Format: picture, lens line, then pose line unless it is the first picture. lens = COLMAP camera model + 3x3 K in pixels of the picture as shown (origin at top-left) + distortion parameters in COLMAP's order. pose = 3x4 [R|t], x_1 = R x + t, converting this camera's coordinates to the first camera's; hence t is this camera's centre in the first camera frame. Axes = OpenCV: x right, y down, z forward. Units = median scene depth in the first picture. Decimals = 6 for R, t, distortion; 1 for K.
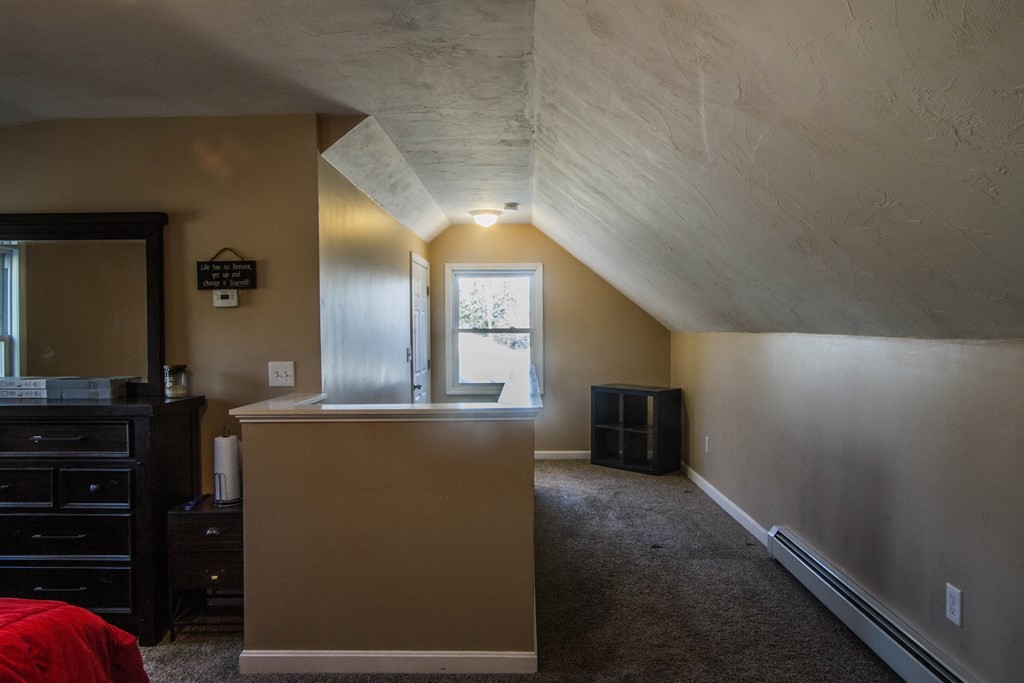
lens RADIAL K [[685.2, 0, 515.2], [0, 685.2, 344.3], [0, 0, 1]] dist [-0.023964, 0.030731]
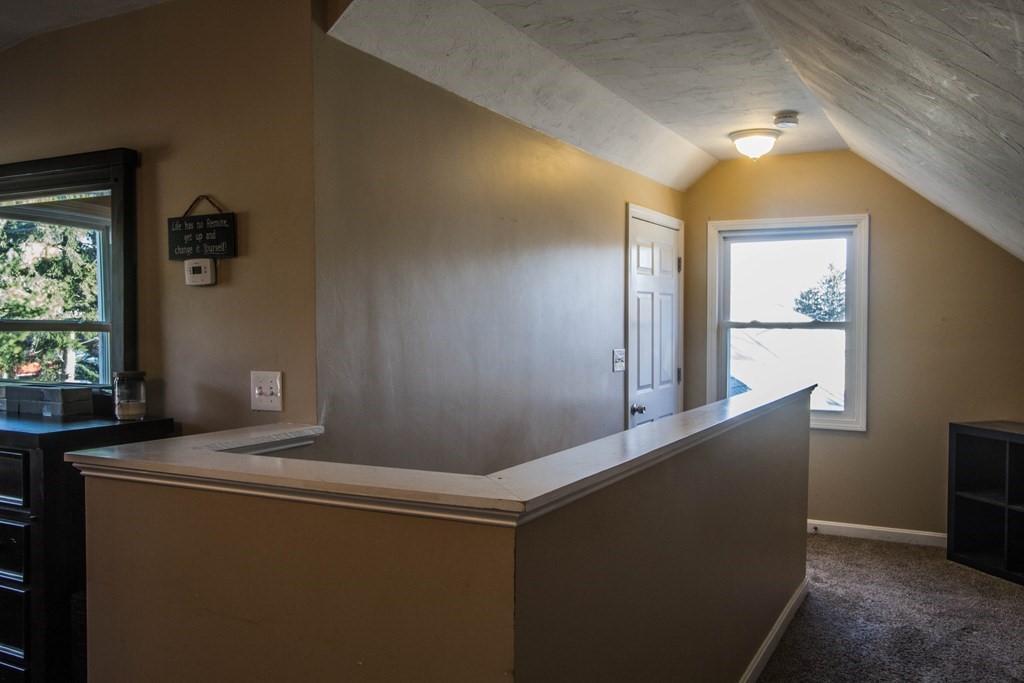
lens RADIAL K [[863.3, 0, 512.0], [0, 863.3, 341.5], [0, 0, 1]] dist [-0.002118, 0.008182]
pose [[0.894093, 0.016939, -0.447562, 0.216408], [-0.016466, 0.999852, 0.004949, -0.009723], [0.447579, 0.002944, 0.894239, 0.388675]]
